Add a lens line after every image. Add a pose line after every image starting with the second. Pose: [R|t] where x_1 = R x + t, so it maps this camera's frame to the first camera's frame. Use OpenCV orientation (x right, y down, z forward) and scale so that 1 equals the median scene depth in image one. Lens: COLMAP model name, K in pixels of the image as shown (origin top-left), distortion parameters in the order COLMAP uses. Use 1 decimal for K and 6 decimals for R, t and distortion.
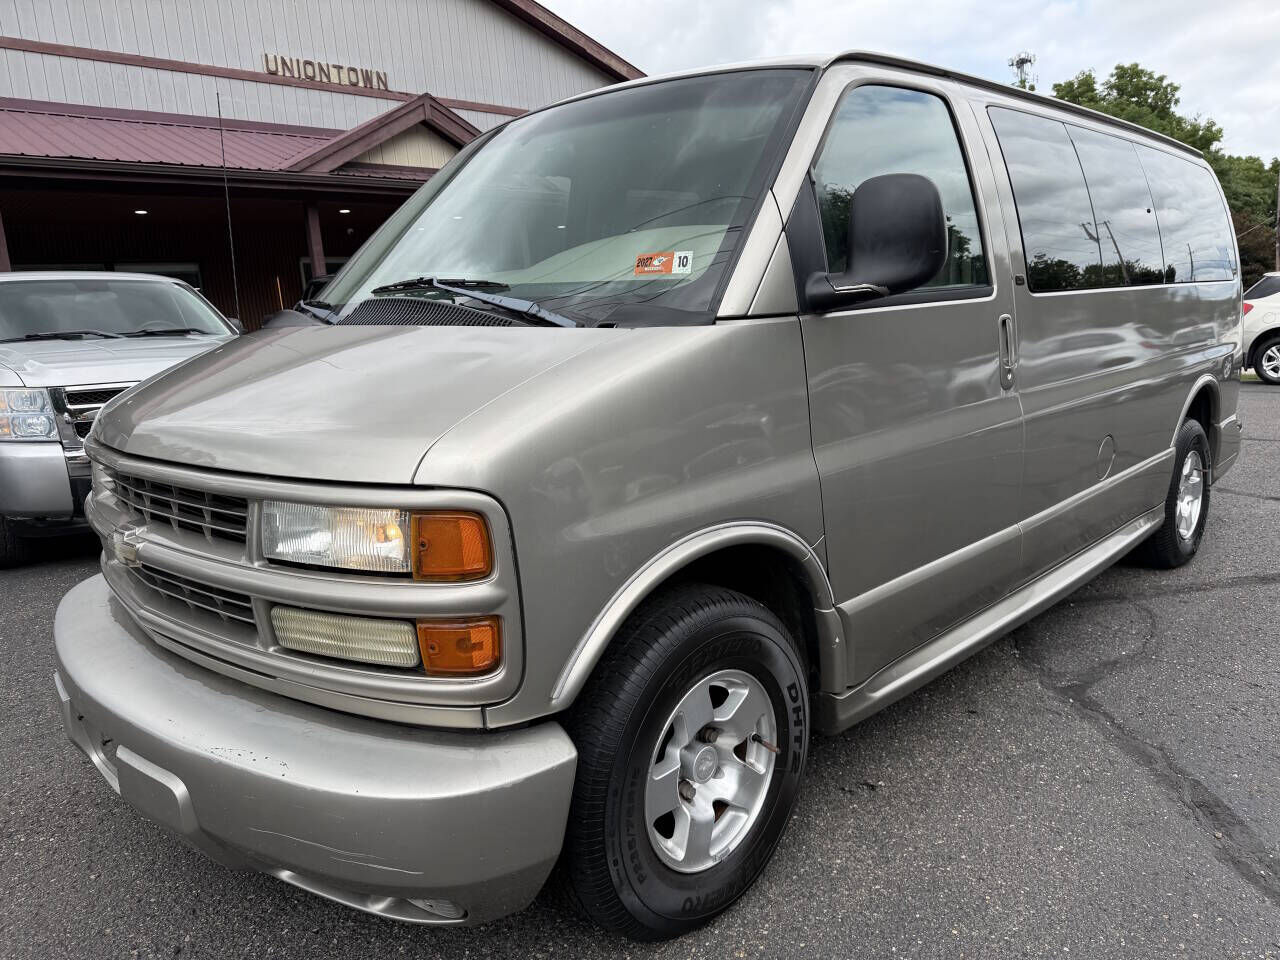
lens RADIAL K [[1000.4, 0, 641.5], [0, 1000.4, 483.7], [0, 0, 1]] dist [-0.015809, -0.003235]
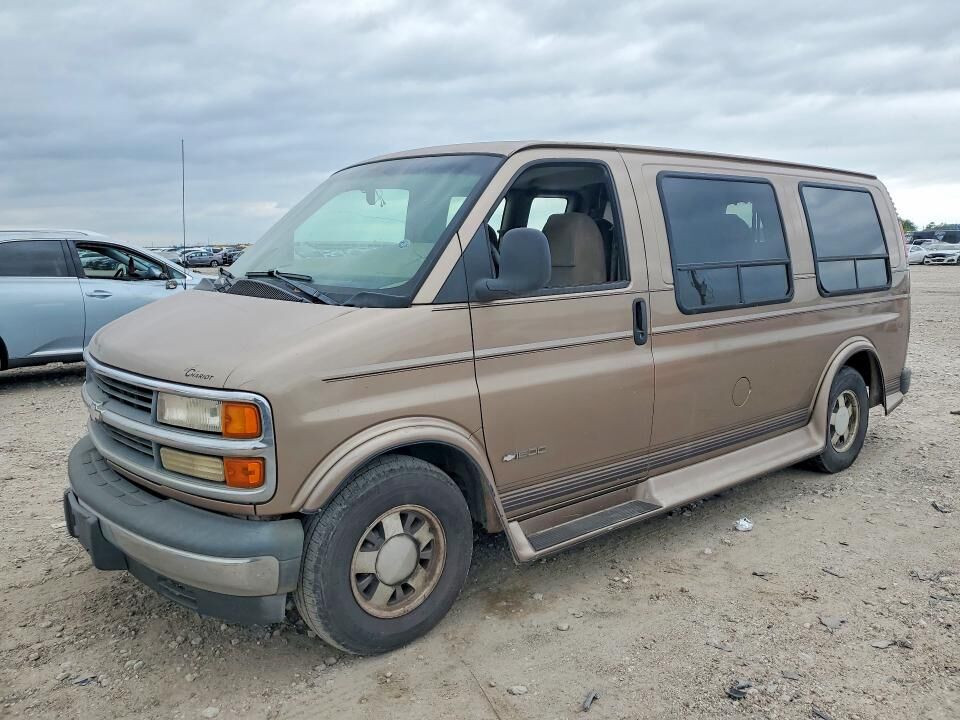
lens RADIAL K [[837.2, 0, 484.1], [0, 837.2, 352.6], [0, 0, 1]] dist [0.001959, 0.000631]
pose [[0.991453, 0.054171, -0.118685, 0.435640], [-0.058466, 0.997743, -0.033014, -0.041342], [0.116629, 0.039671, 0.992383, -0.543043]]
